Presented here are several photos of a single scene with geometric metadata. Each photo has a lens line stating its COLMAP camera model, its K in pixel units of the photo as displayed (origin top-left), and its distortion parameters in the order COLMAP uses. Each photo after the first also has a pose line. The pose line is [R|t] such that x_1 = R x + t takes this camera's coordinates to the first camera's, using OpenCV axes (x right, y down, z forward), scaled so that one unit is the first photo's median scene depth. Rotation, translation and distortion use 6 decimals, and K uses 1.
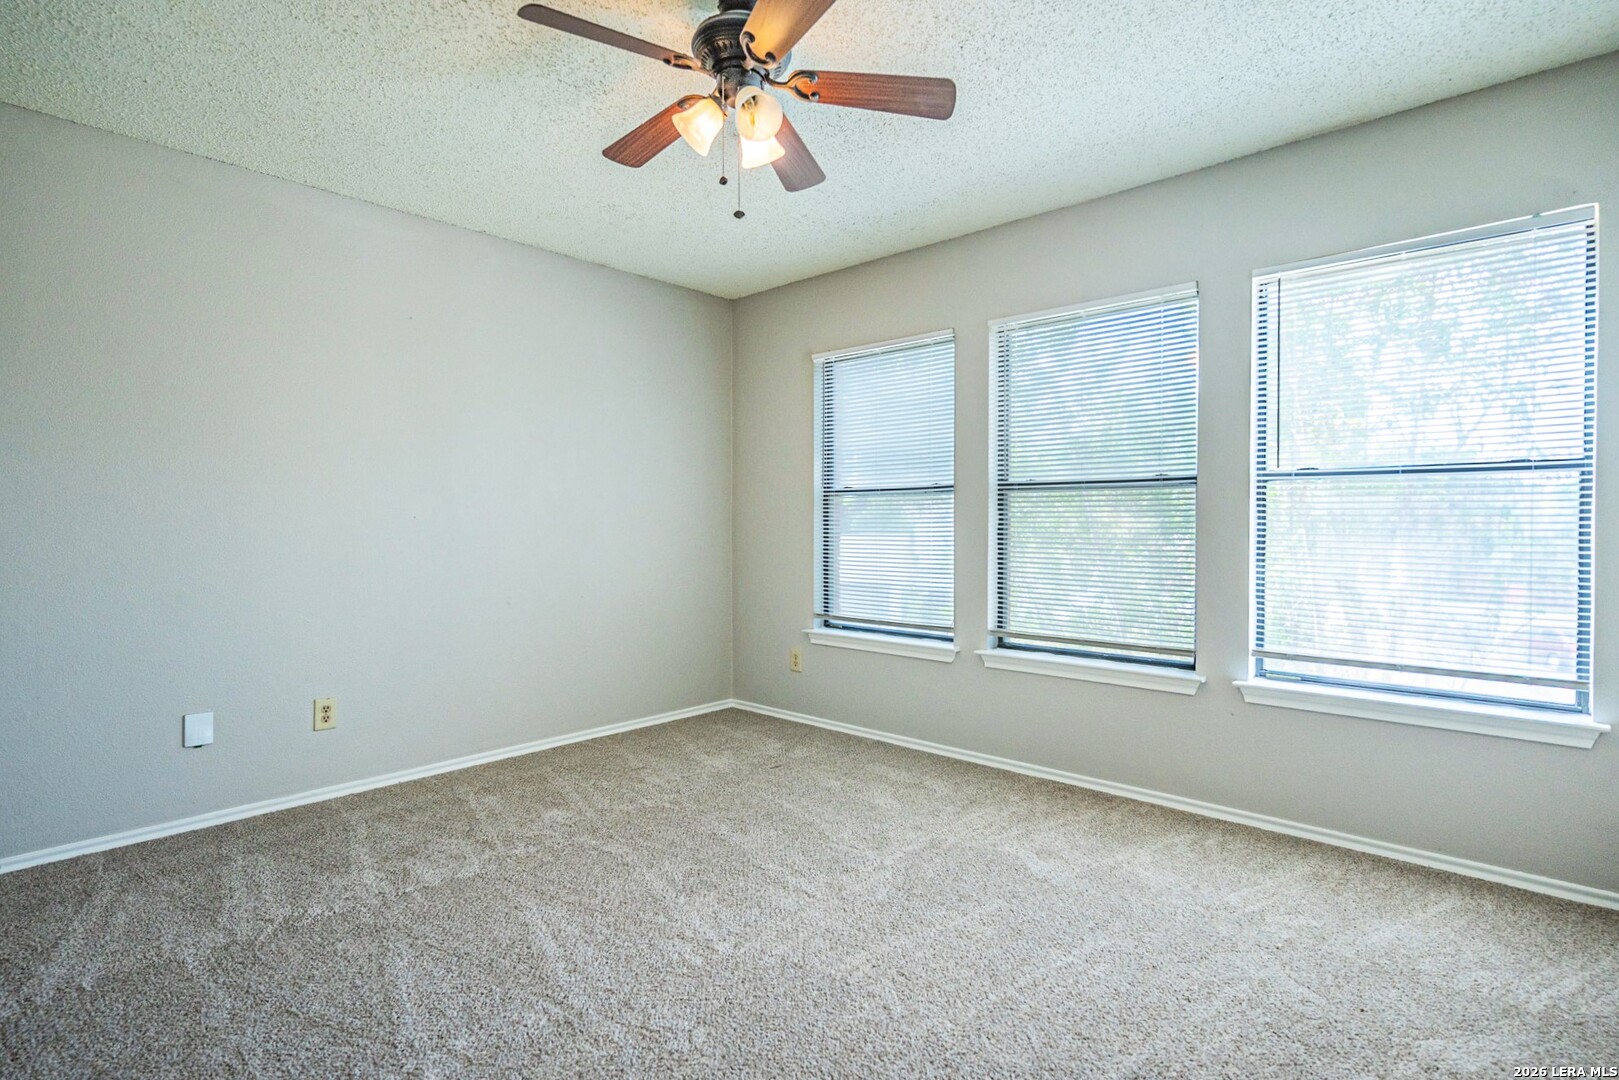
lens RADIAL K [[802.4, 0, 812.3], [0, 802.4, 536.0], [0, 0, 1]] dist [-0.001118, 0.001481]
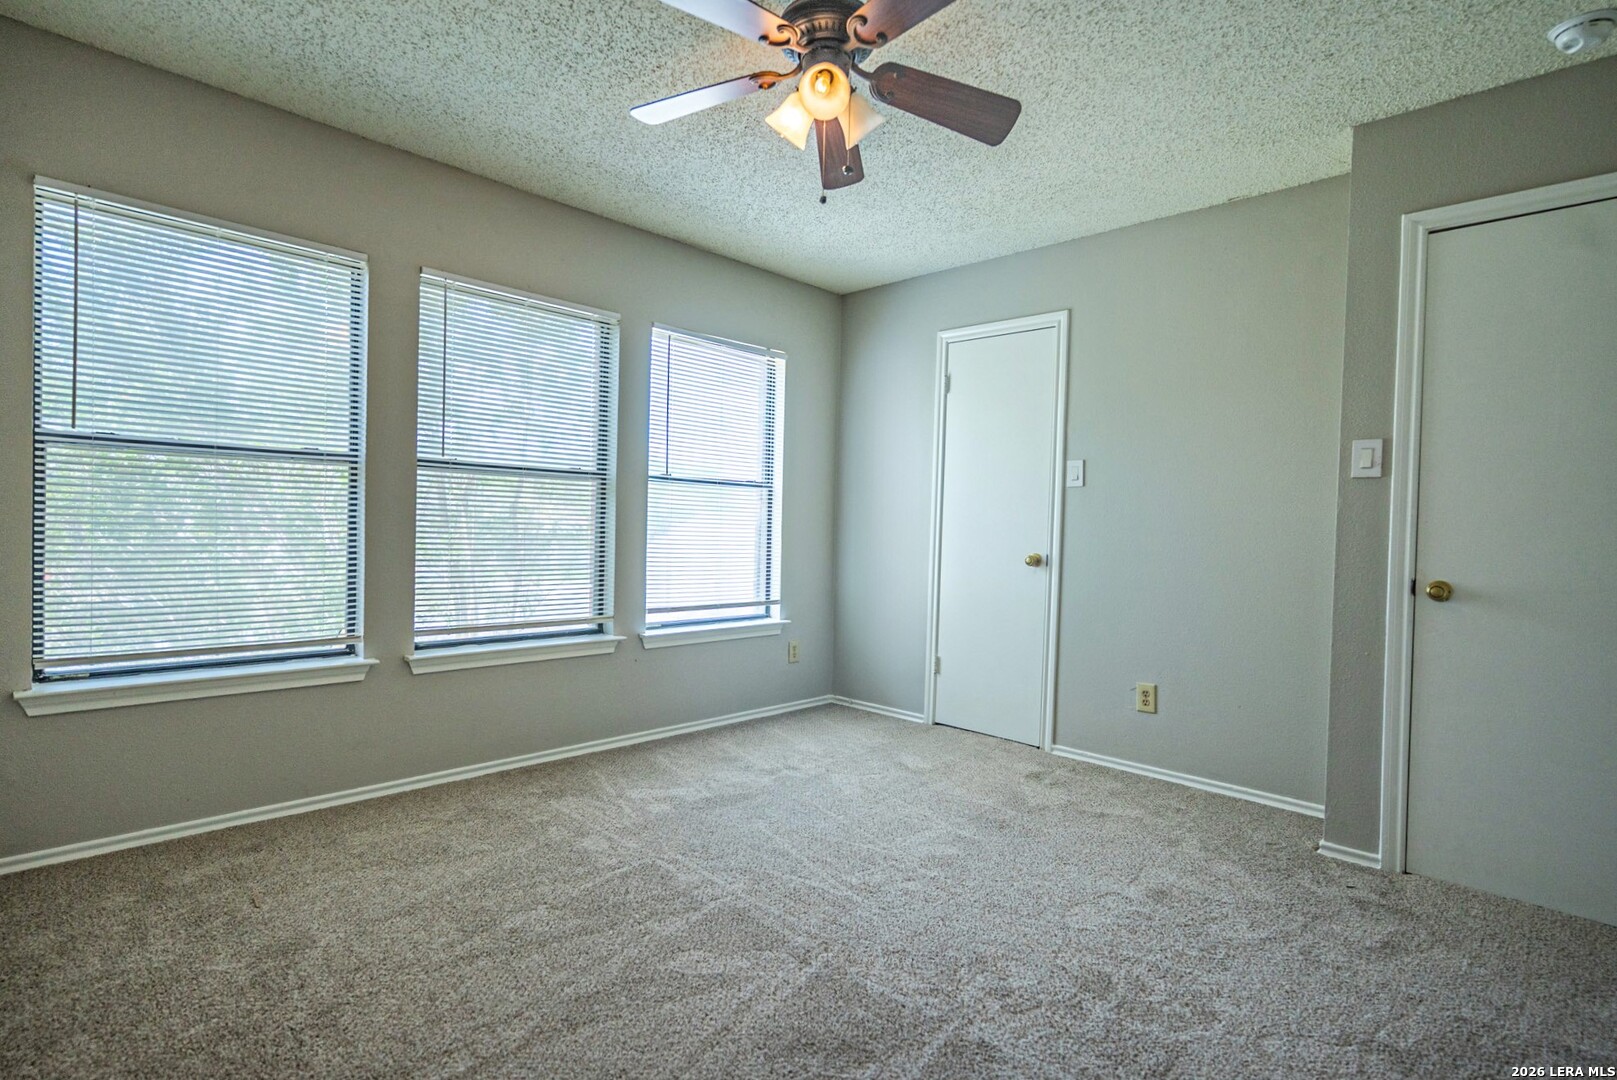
lens RADIAL K [[801.4, 0, 811.3], [0, 801.4, 536.0], [0, 0, 1]] dist [-0.001118, 0.001481]
pose [[0.023523, -0.019762, 0.999528, -0.682069], [-0.019622, 0.999603, 0.020225, -0.009977], [-0.999531, -0.020089, 0.023126, 0.619239]]
